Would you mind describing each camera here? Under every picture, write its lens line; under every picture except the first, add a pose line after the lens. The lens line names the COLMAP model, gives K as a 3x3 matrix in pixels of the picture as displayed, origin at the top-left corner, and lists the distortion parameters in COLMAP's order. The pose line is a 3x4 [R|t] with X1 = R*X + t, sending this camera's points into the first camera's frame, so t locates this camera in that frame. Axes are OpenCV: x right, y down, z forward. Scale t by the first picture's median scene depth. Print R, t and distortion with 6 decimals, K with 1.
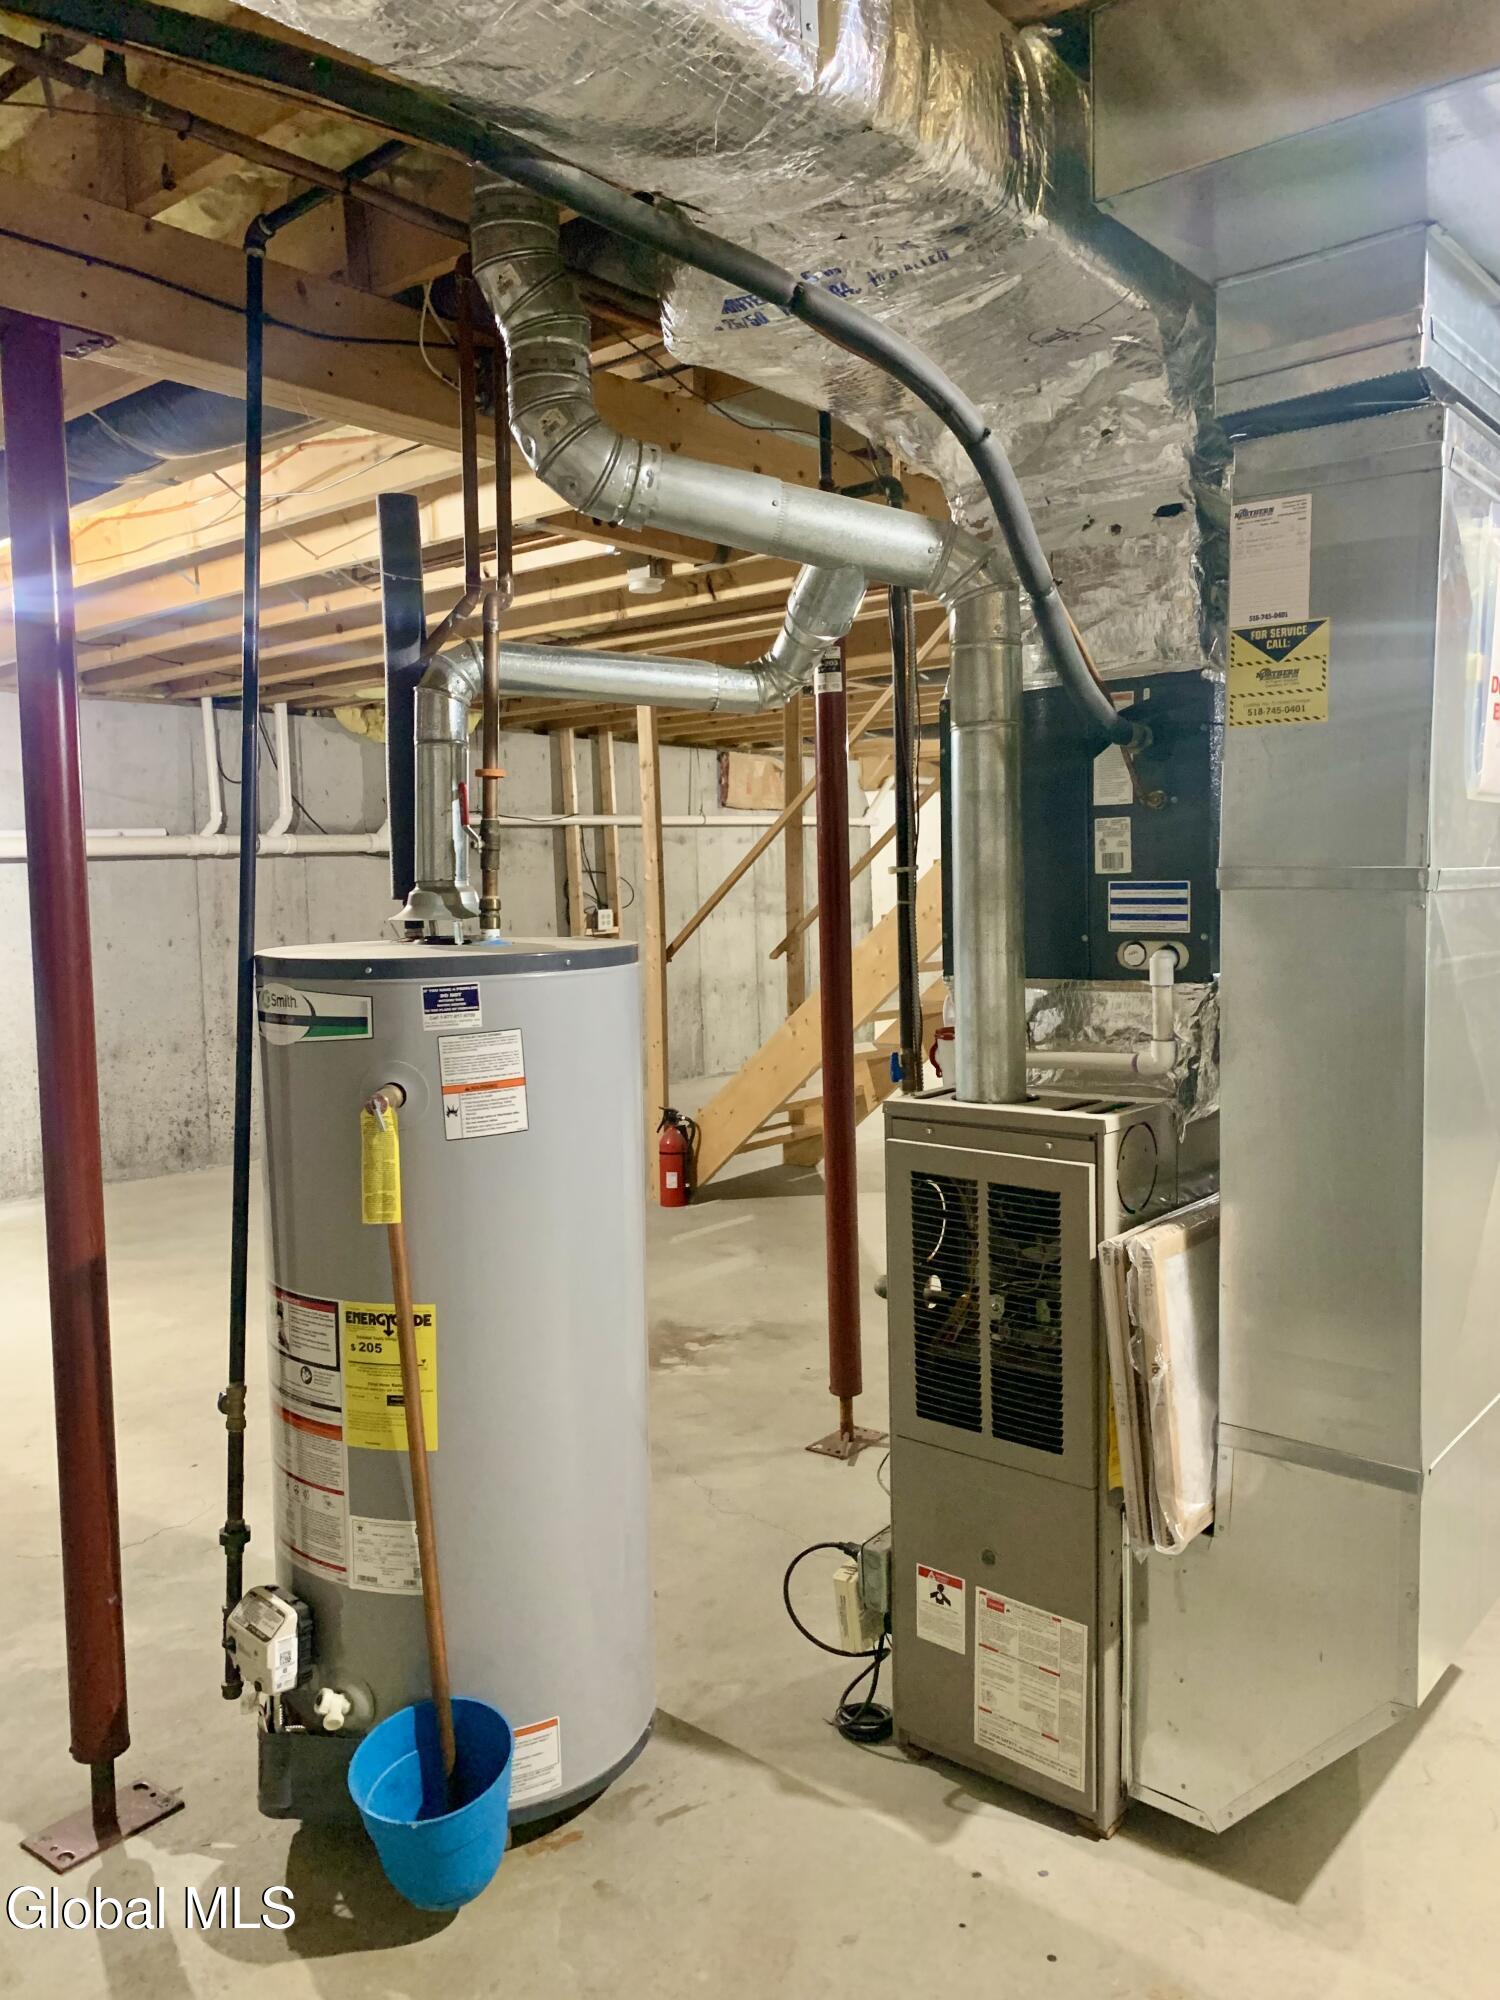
lens RADIAL K [[1509.9, 0, 750.0], [0, 1509.9, 1000.0], [0, 0, 1]] dist [0.073788, -0.092167]
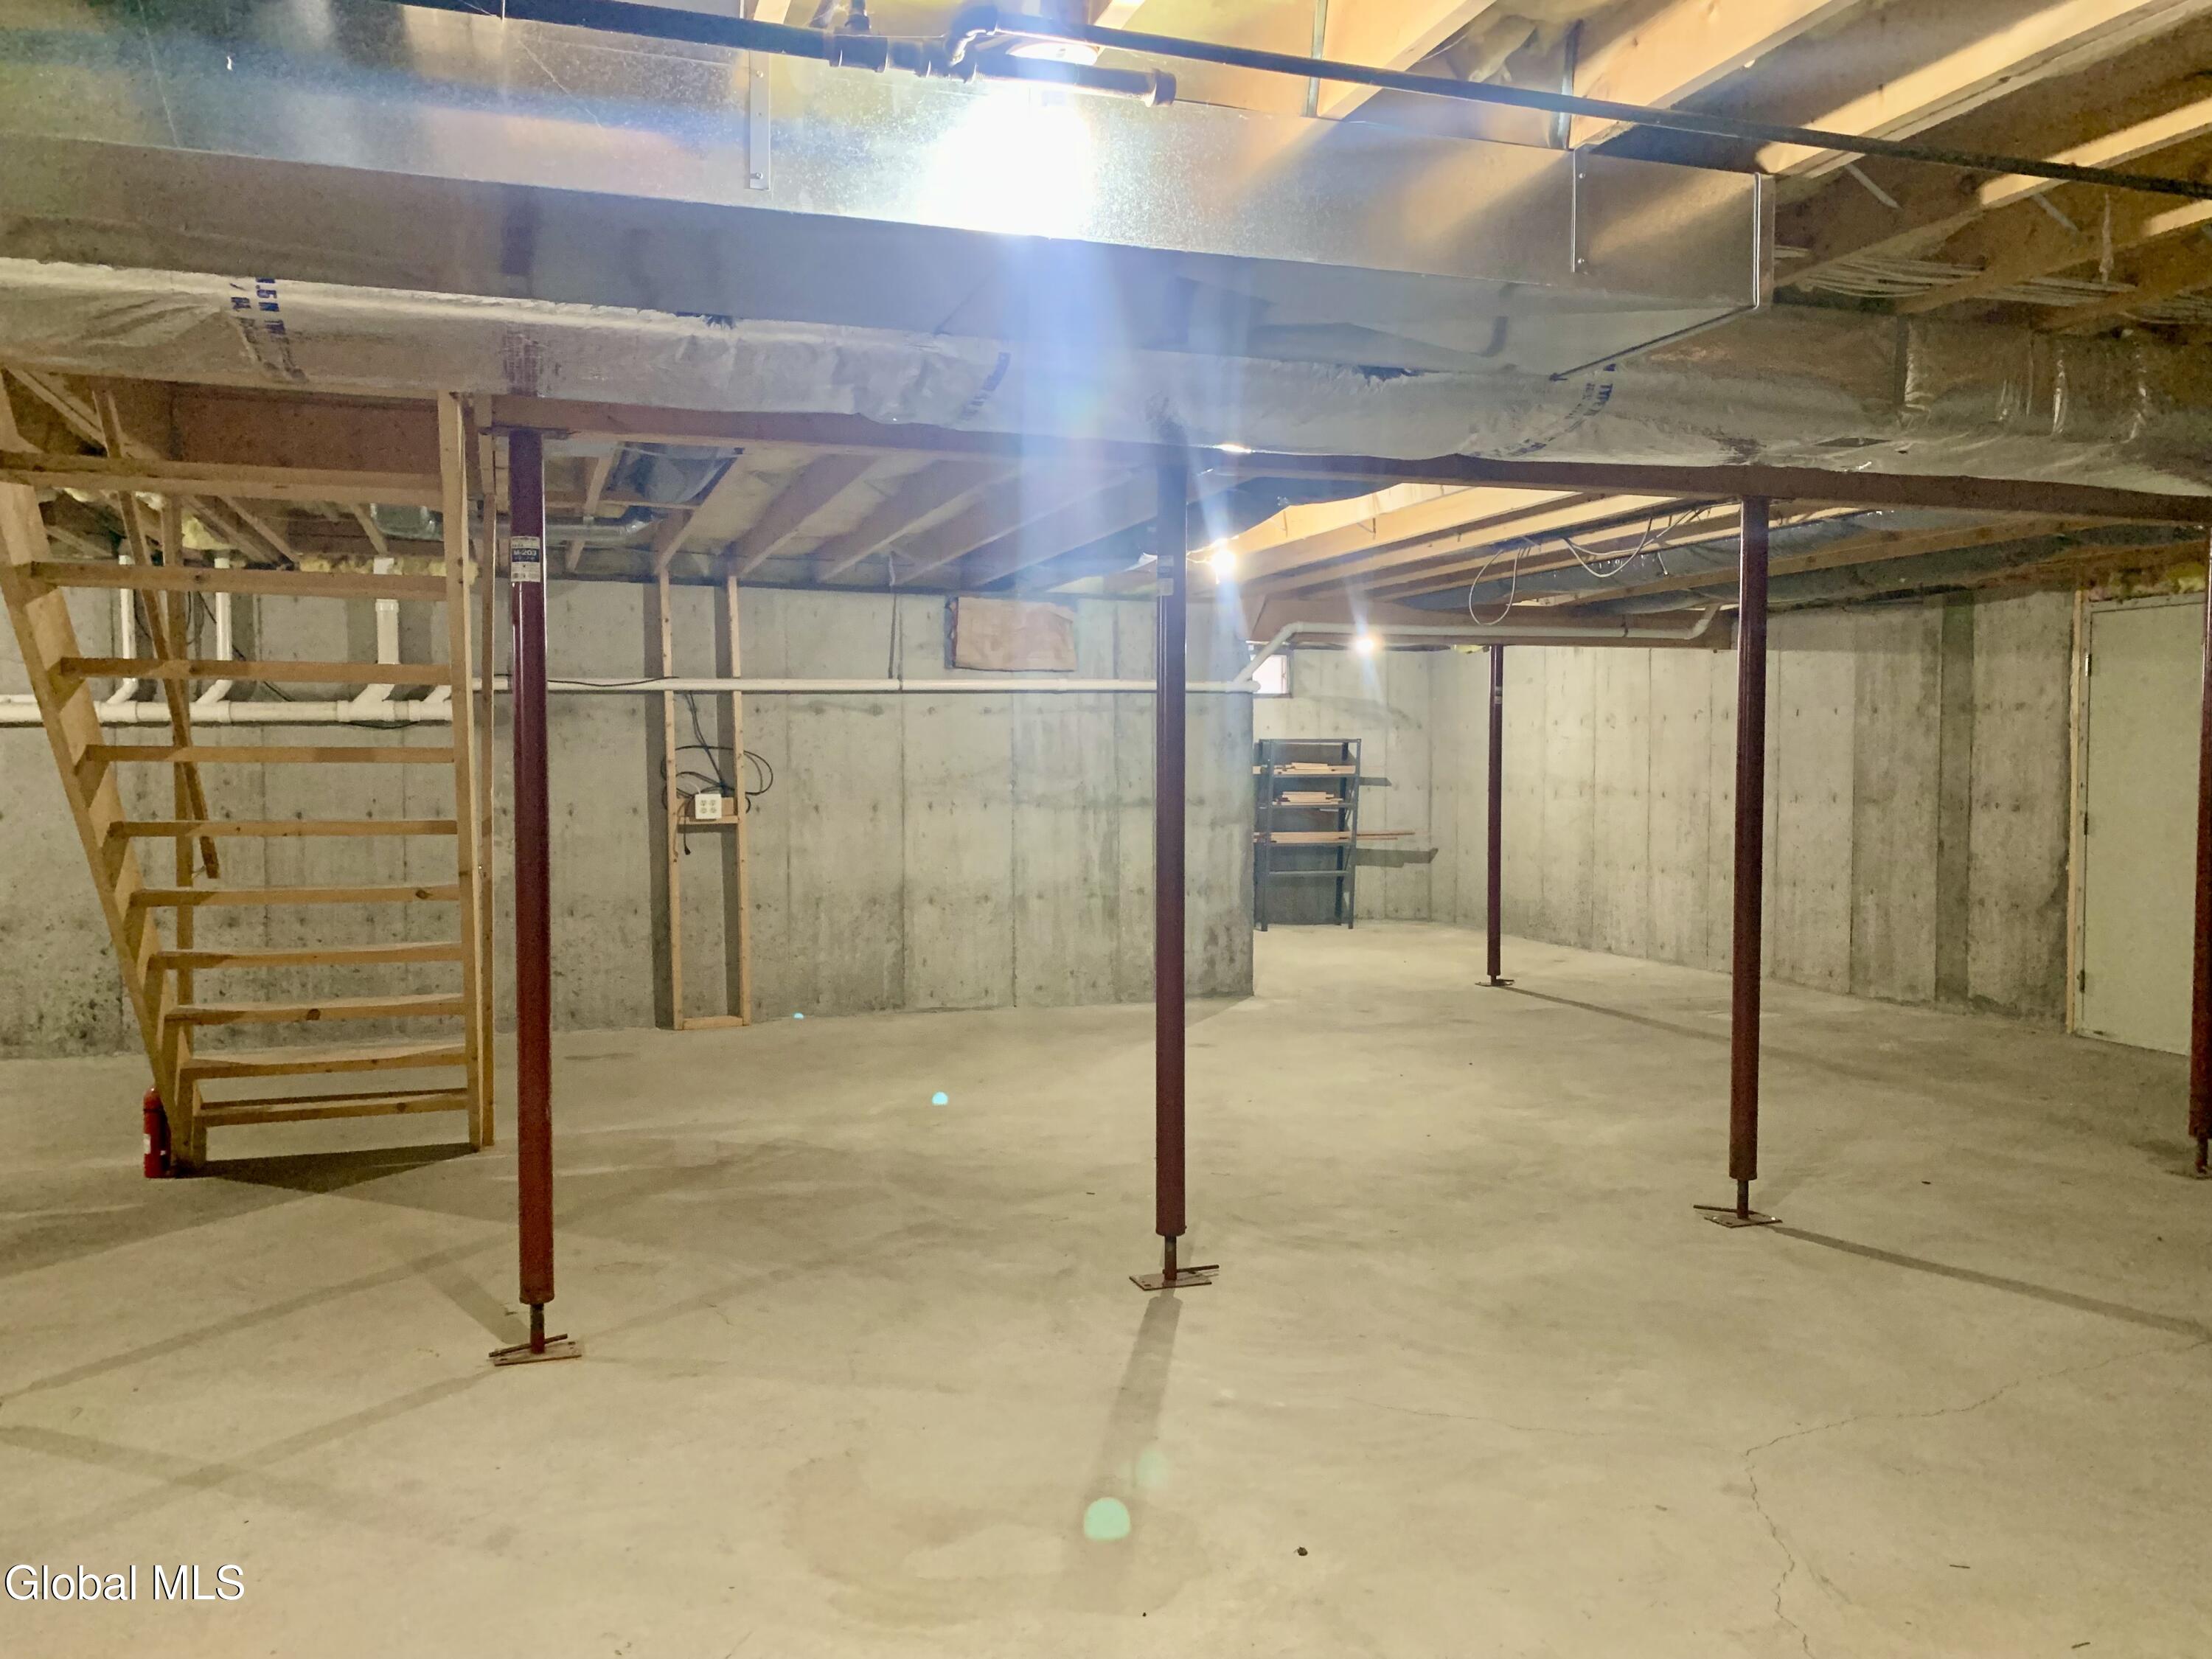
lens RADIAL K [[1670.0, 0, 1106.0], [0, 1670.0, 829.5], [0, 0, 1]] dist [0.073788, -0.092167]
pose [[0.841287, 0.049065, -0.538358, 0.585524], [-0.062832, 0.997998, -0.007231, -0.048881], [0.536926, 0.039909, 0.842685, 0.361899]]
